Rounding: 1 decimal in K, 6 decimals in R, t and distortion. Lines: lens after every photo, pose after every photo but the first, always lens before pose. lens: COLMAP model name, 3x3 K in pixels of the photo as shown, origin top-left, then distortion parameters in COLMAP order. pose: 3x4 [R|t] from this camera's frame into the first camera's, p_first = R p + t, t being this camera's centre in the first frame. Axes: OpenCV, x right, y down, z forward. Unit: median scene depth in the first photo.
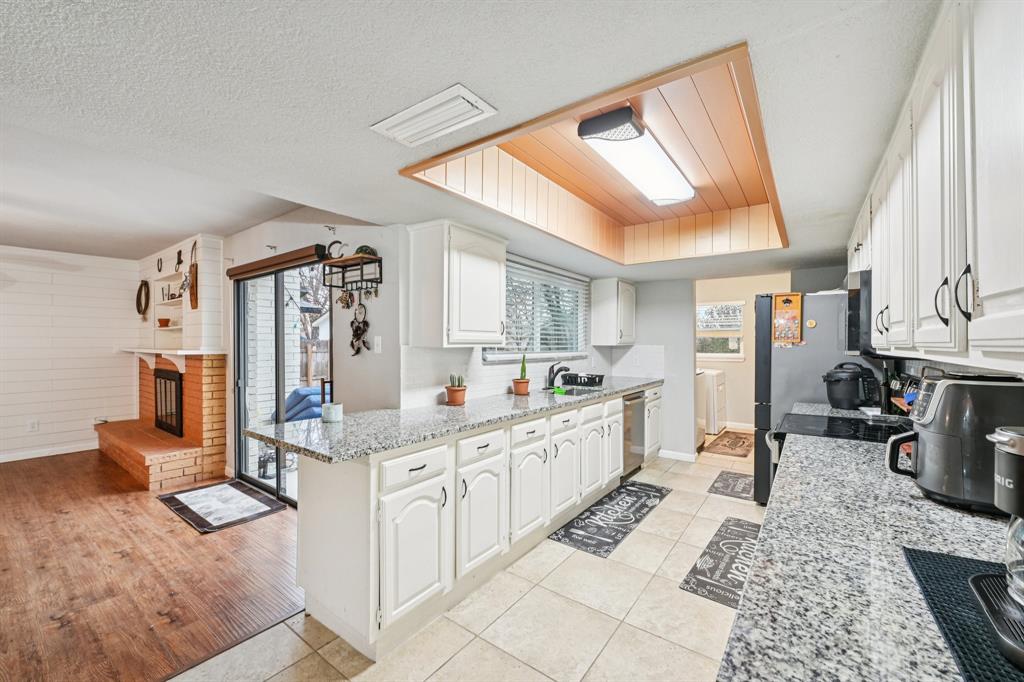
lens RADIAL K [[405.9, 0, 512.0], [0, 405.9, 341.0], [0, 0, 1]] dist [-0.010535, 0.000039]
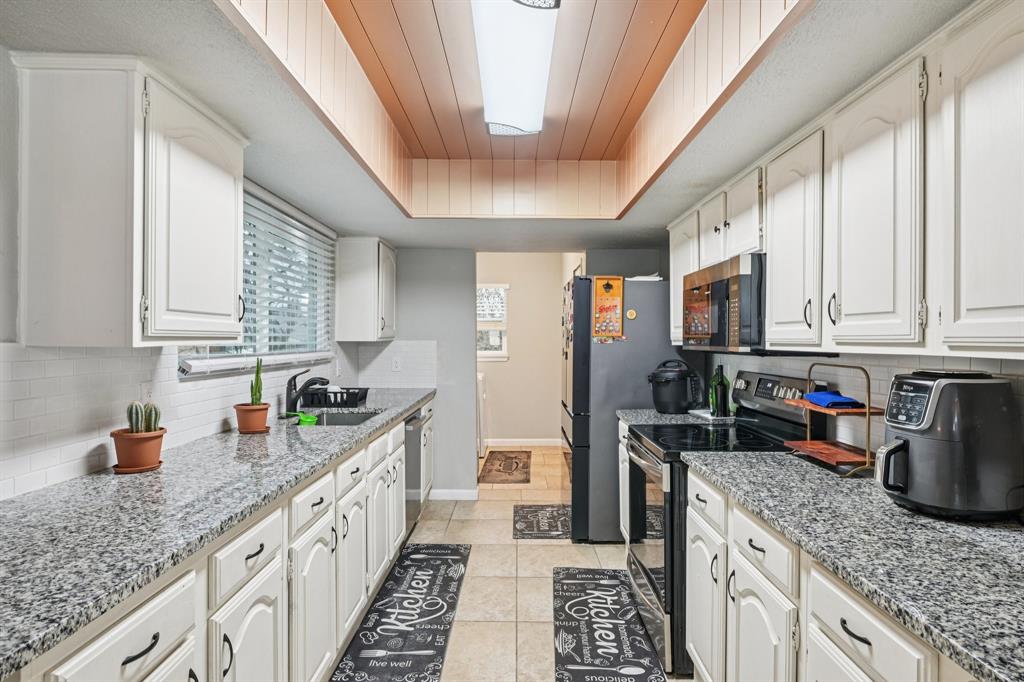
lens RADIAL K [[568.6, 0, 512.0], [0, 568.6, 341.0], [0, 0, 1]] dist [-0.001769, -0.000621]
pose [[0.806771, -0.003140, 0.590856, -0.181430], [-0.003530, 0.999942, 0.010133, 0.000953], [-0.590853, -0.010261, 0.806714, 0.225652]]
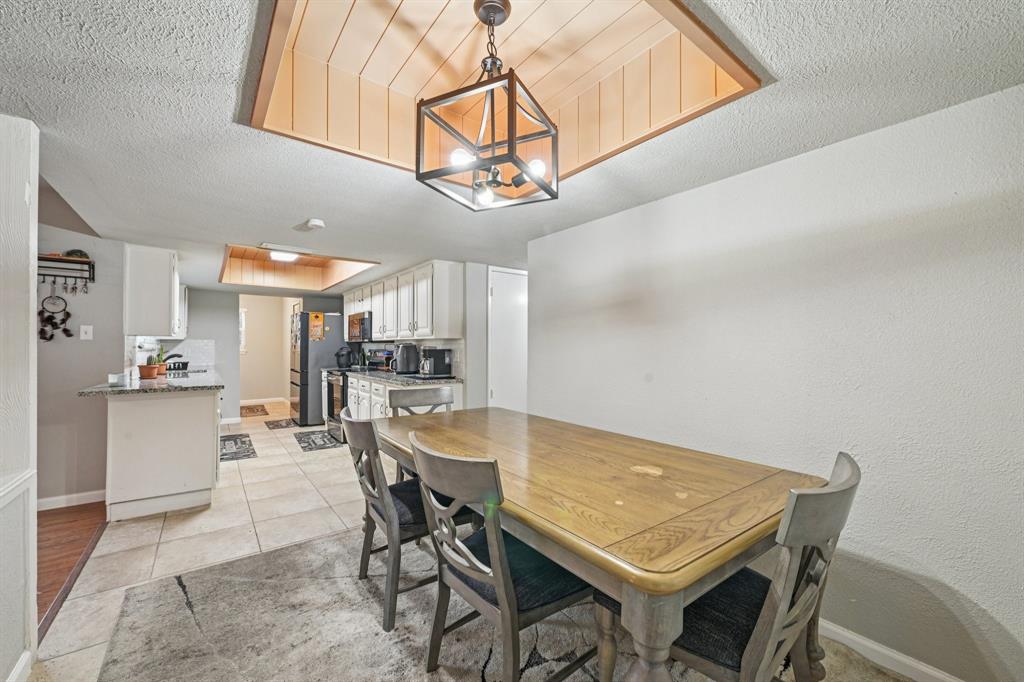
lens RADIAL K [[408.0, 0, 515.9], [0, 408.0, 345.1], [0, 0, 1]] dist [-0.000088, -0.000054]
pose [[0.277560, -0.000406, 0.960708, -1.117437], [-0.004561, 0.999988, 0.001741, 0.036288], [-0.960698, -0.004865, 0.277554, -0.553754]]
